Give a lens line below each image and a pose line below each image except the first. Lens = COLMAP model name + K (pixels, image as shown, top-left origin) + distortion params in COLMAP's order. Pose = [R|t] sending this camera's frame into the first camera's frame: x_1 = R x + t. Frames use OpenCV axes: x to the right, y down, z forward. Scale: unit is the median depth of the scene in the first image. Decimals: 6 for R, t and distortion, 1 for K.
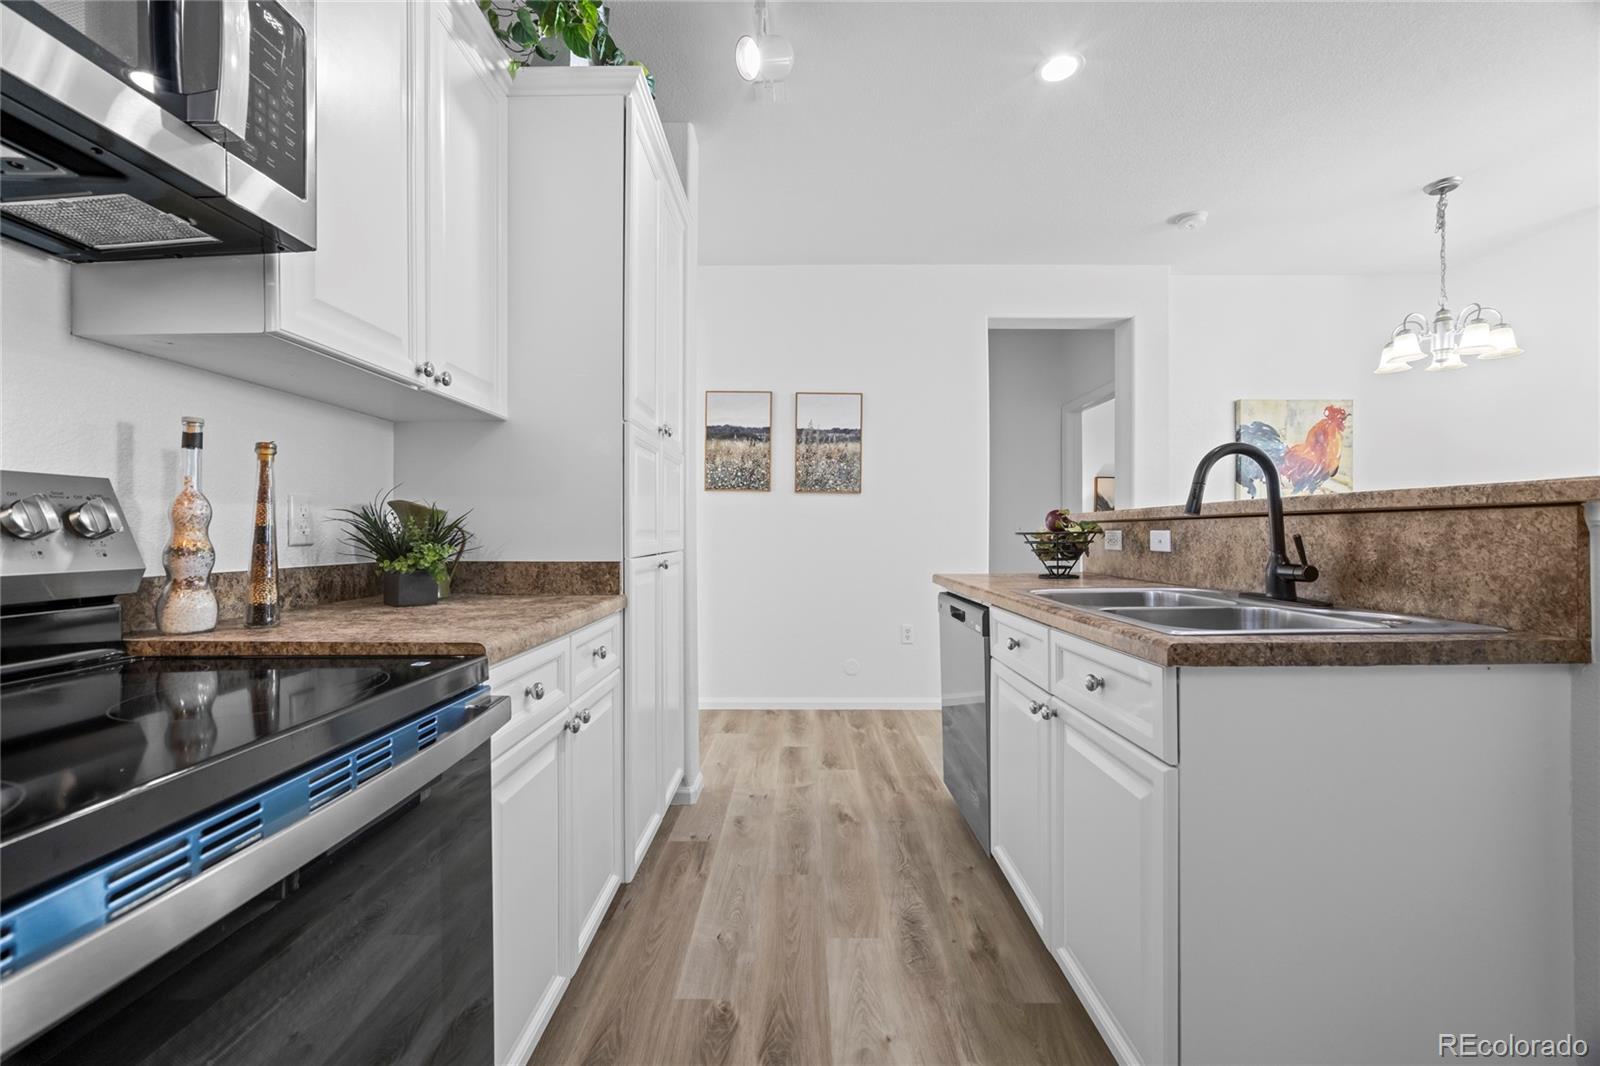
lens RADIAL K [[634.8, 0, 805.0], [0, 634.8, 534.2], [0, 0, 1]] dist [-0.021227, 0.008076]
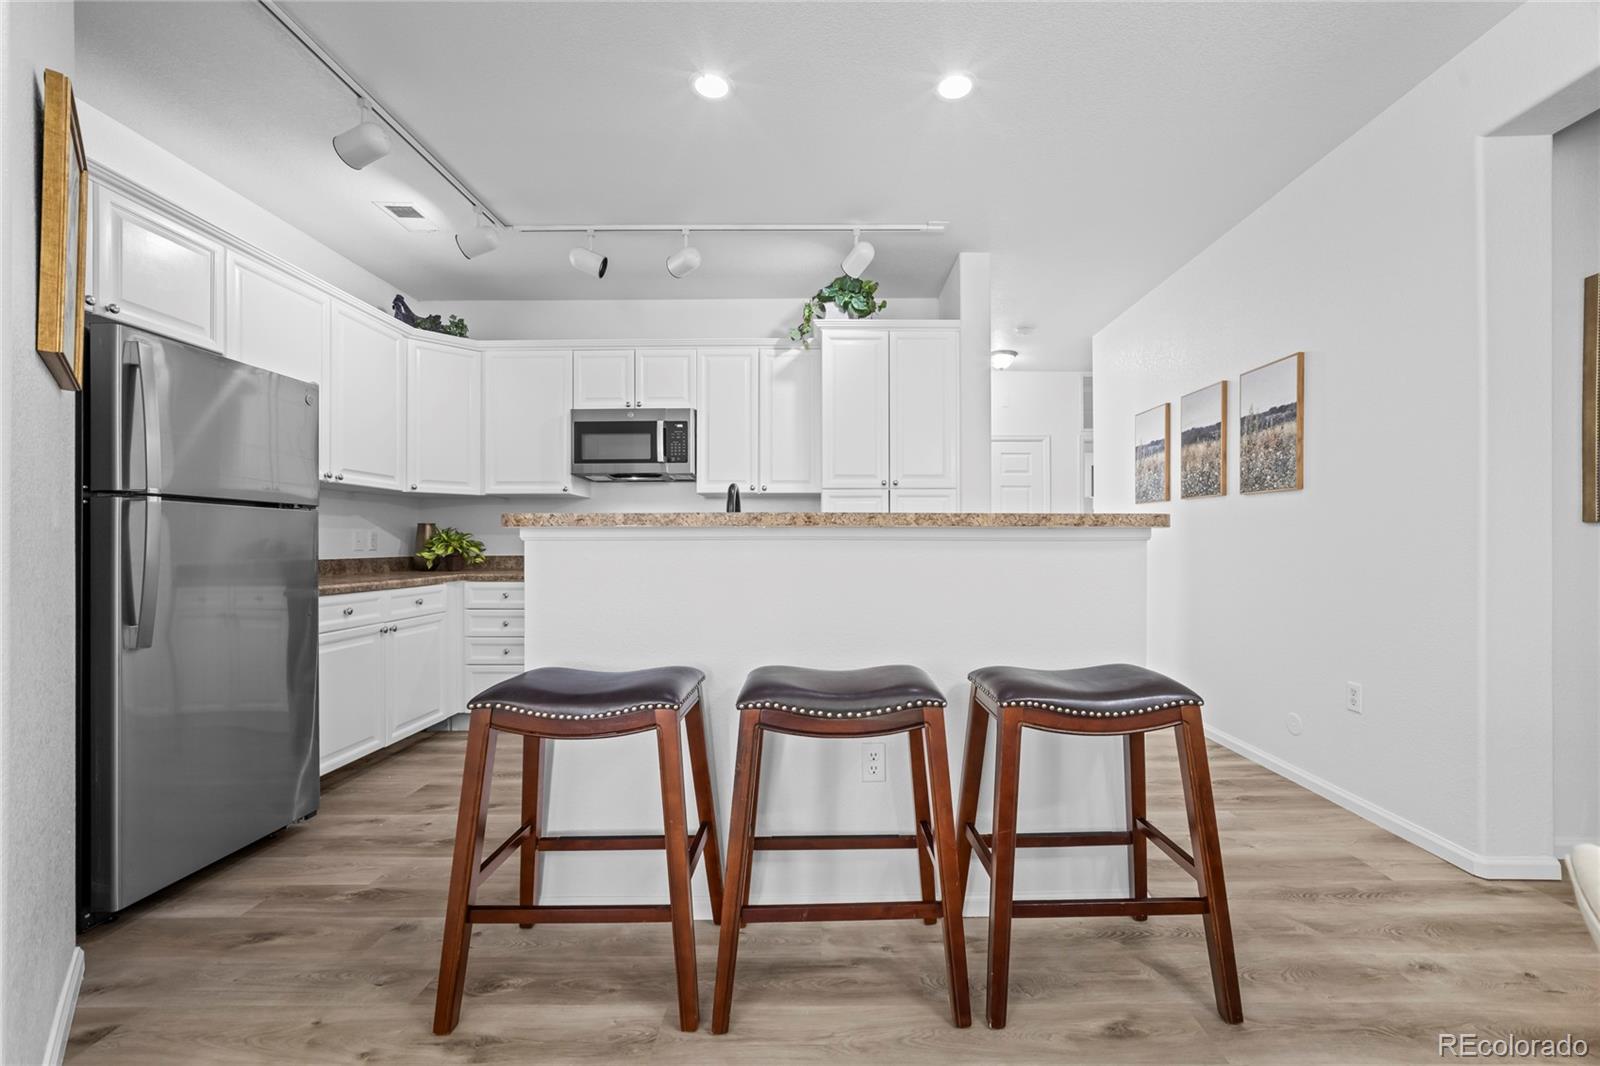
lens RADIAL K [[634.8, 0, 838.2], [0, 634.8, 542.3], [0, 0, 1]] dist [-0.021227, 0.008076]
pose [[0.019318, 0.001501, -0.999812, 0.807076], [-0.000587, 0.999999, 0.001490, -0.003511], [0.999813, 0.000558, 0.019319, 0.454227]]
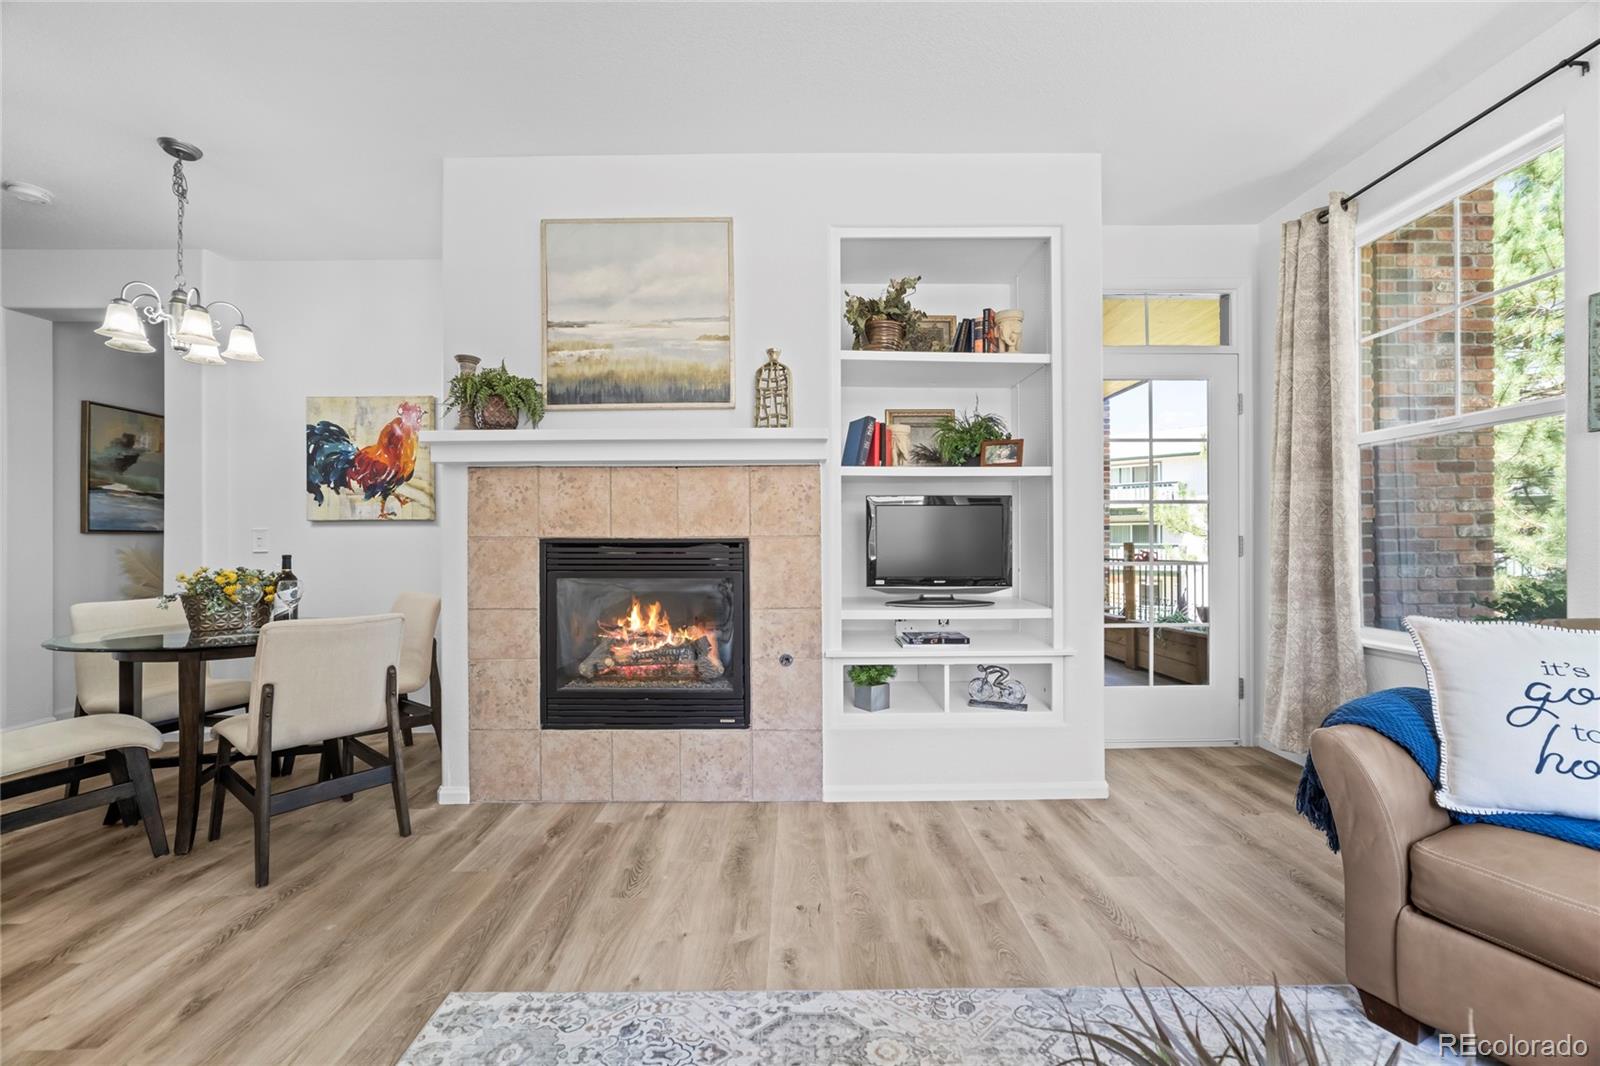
lens RADIAL K [[634.8, 0, 800.4], [0, 634.8, 536.9], [0, 0, 1]] dist [-0.021227, 0.008076]
pose [[0.999927, -0.003612, 0.011523, 1.425294], [0.003653, 0.999987, -0.003519, -0.006833], [-0.011511, 0.003561, 0.999927, 0.091240]]
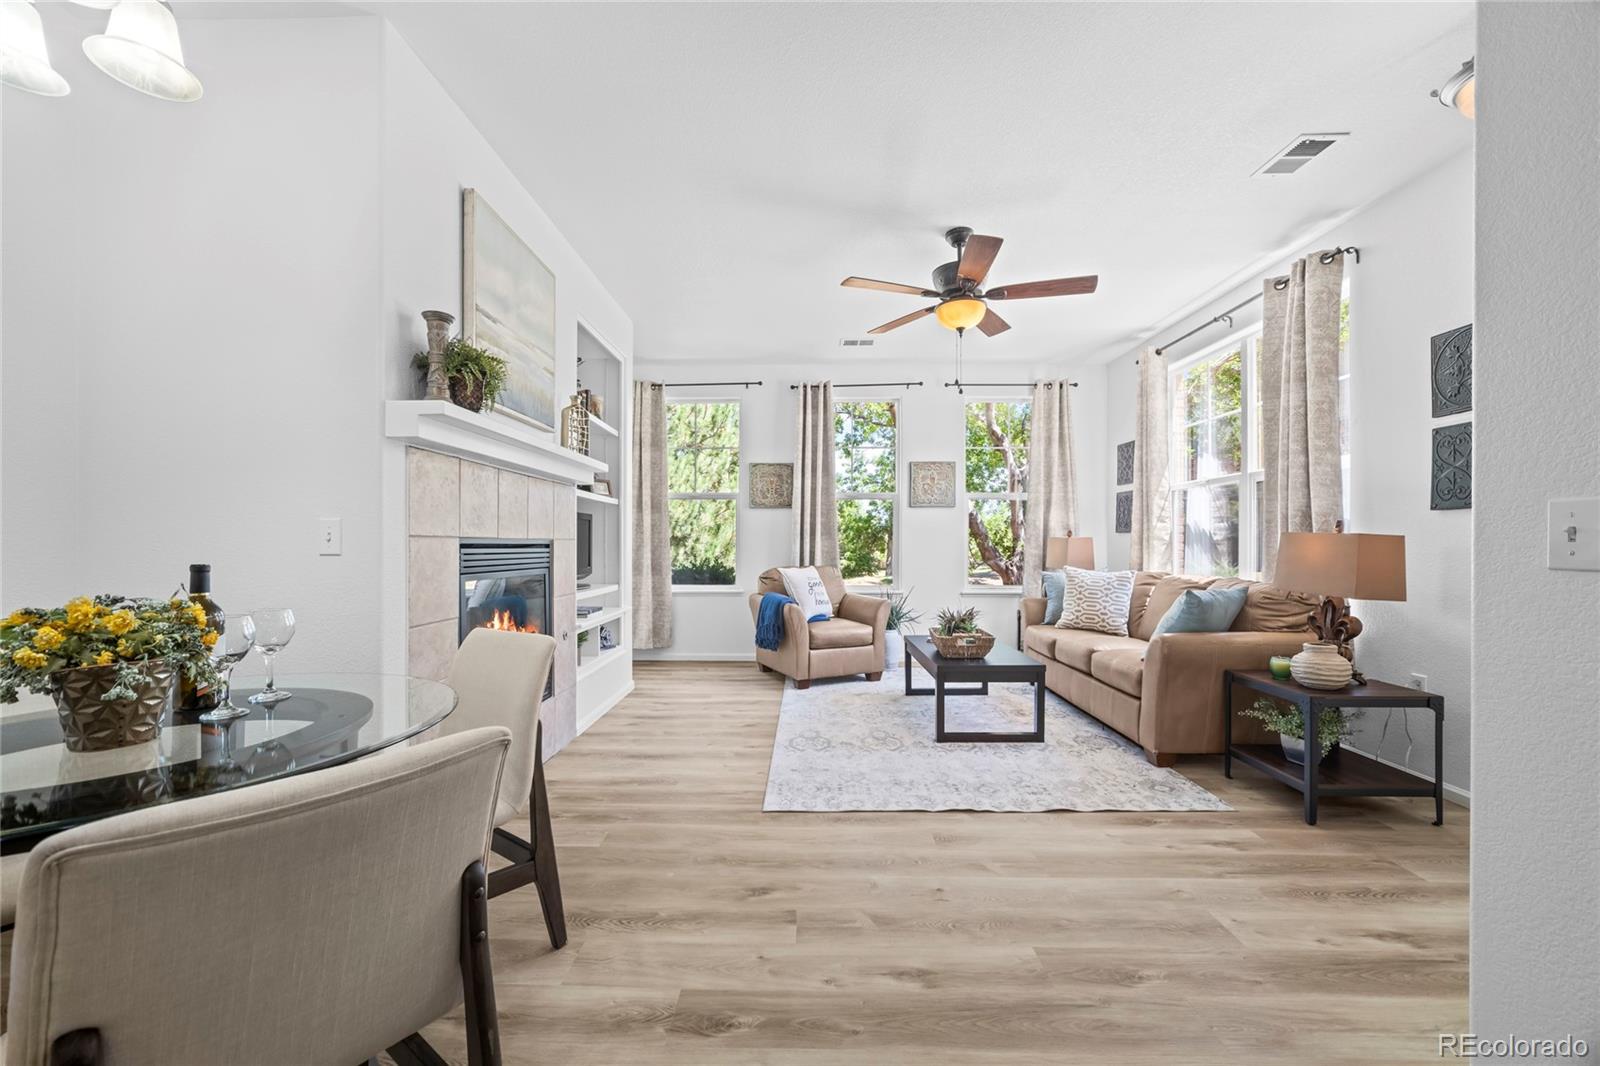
lens RADIAL K [[634.8, 0, 794.6], [0, 634.8, 544.3], [0, 0, 1]] dist [-0.021227, 0.008076]
pose [[0.017327, -0.000970, 0.999849, 0.543707], [0.000734, 0.999999, 0.000958, -0.003401], [-0.999850, 0.000717, 0.017328, 0.444992]]
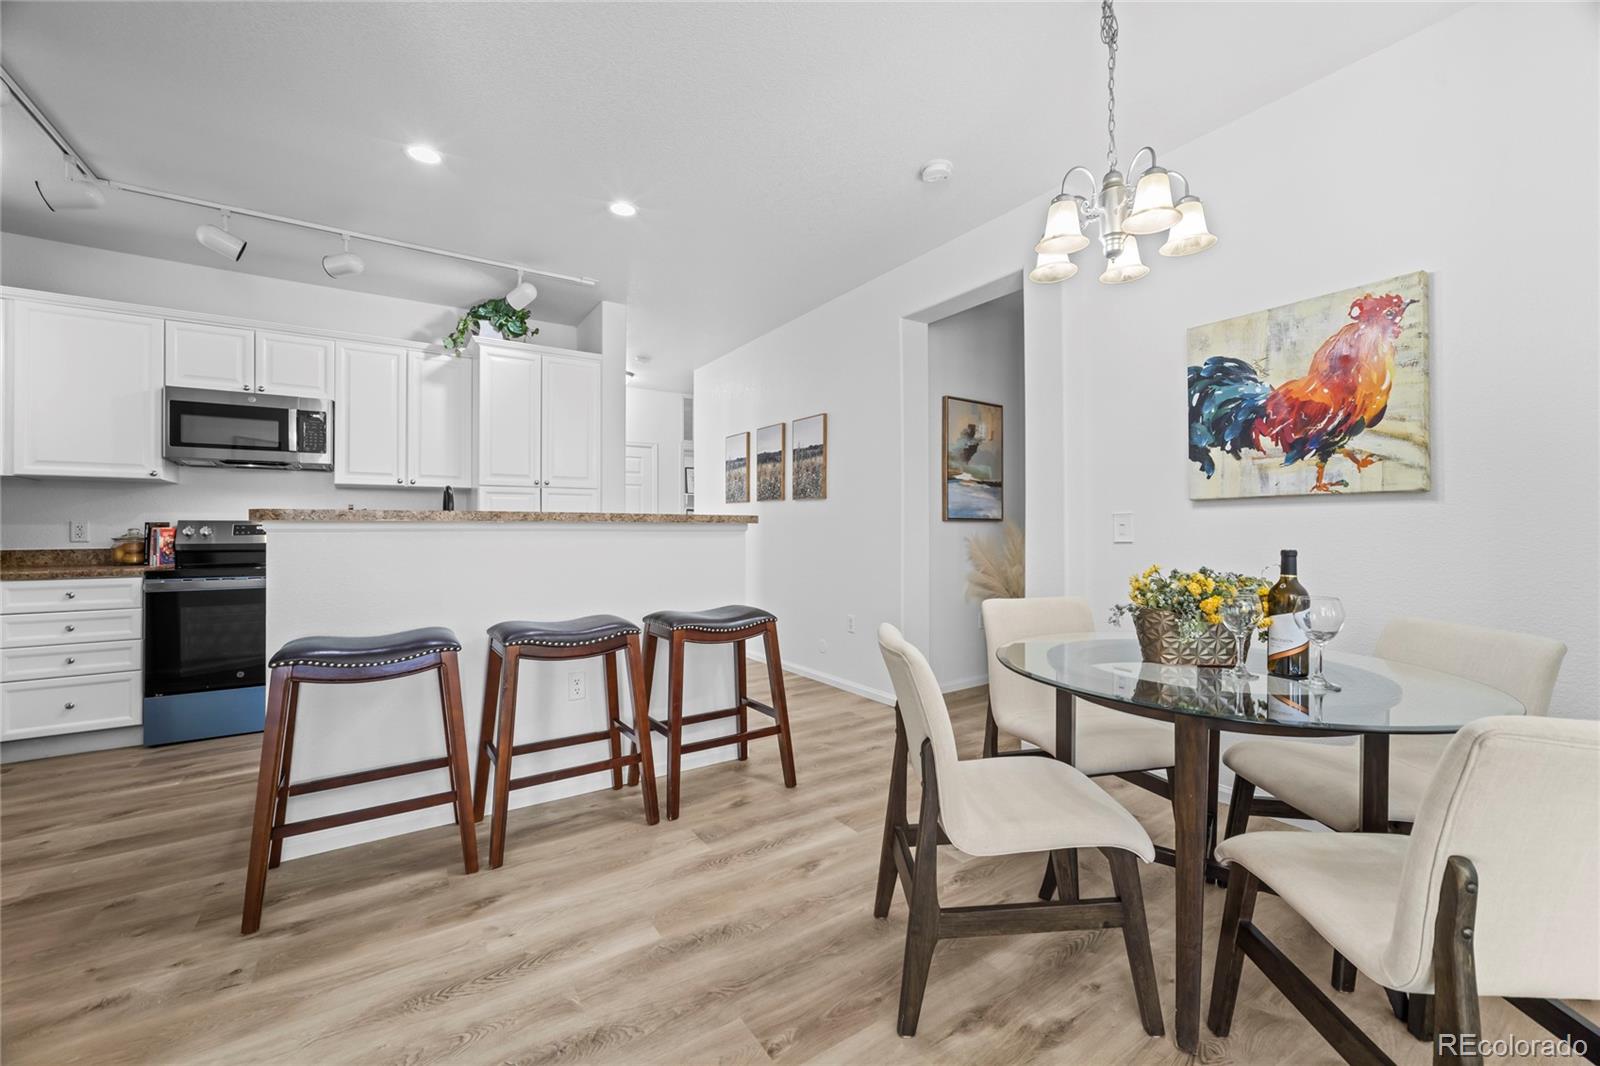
lens RADIAL K [[634.8, 0, 792.5], [0, 634.8, 524.7], [0, 0, 1]] dist [-0.021227, 0.008076]
pose [[0.554705, -0.009256, -0.831995, 1.032639], [0.001055, 0.999945, -0.010421, -0.003916], [0.832046, 0.004902, 0.554685, 0.302087]]
